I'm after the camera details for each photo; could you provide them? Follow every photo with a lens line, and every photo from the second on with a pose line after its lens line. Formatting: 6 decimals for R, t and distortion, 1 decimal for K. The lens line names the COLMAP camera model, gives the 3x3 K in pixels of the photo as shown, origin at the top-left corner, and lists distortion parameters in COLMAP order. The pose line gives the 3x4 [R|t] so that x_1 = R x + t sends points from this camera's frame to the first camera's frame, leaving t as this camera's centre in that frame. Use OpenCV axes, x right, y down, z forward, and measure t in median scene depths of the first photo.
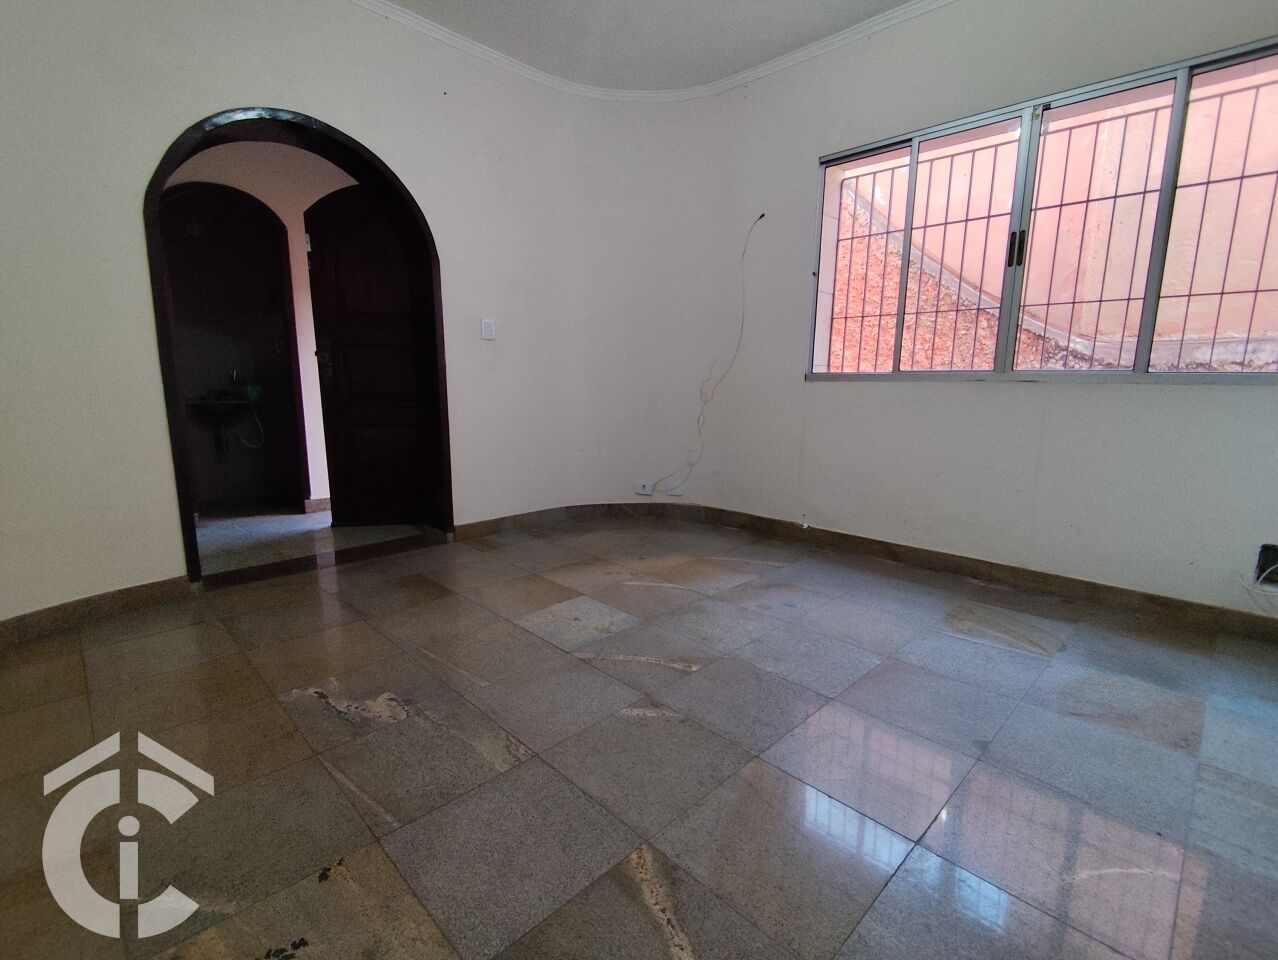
lens RADIAL K [[595.2, 0, 650.7], [0, 595.2, 483.0], [0, 0, 1]] dist [0.013520, -0.002108]
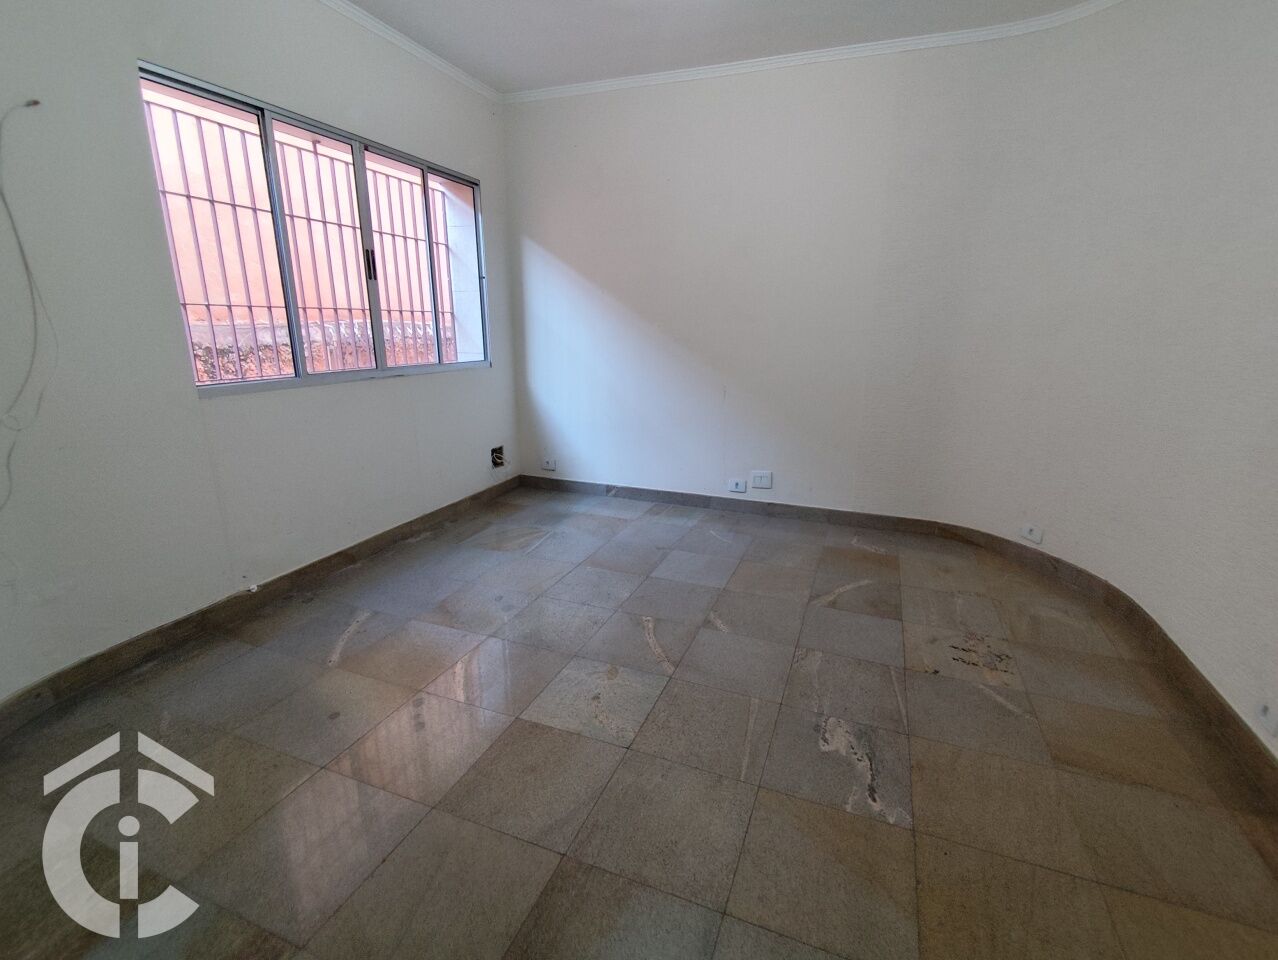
lens RADIAL K [[595.2, 0, 650.9], [0, 595.2, 481.8], [0, 0, 1]] dist [0.013520, -0.002108]
pose [[-0.407346, -0.249160, 0.878629, -0.910492], [0.150268, 0.930667, 0.333584, -0.365373], [-0.900827, 0.267914, -0.341663, 1.237399]]
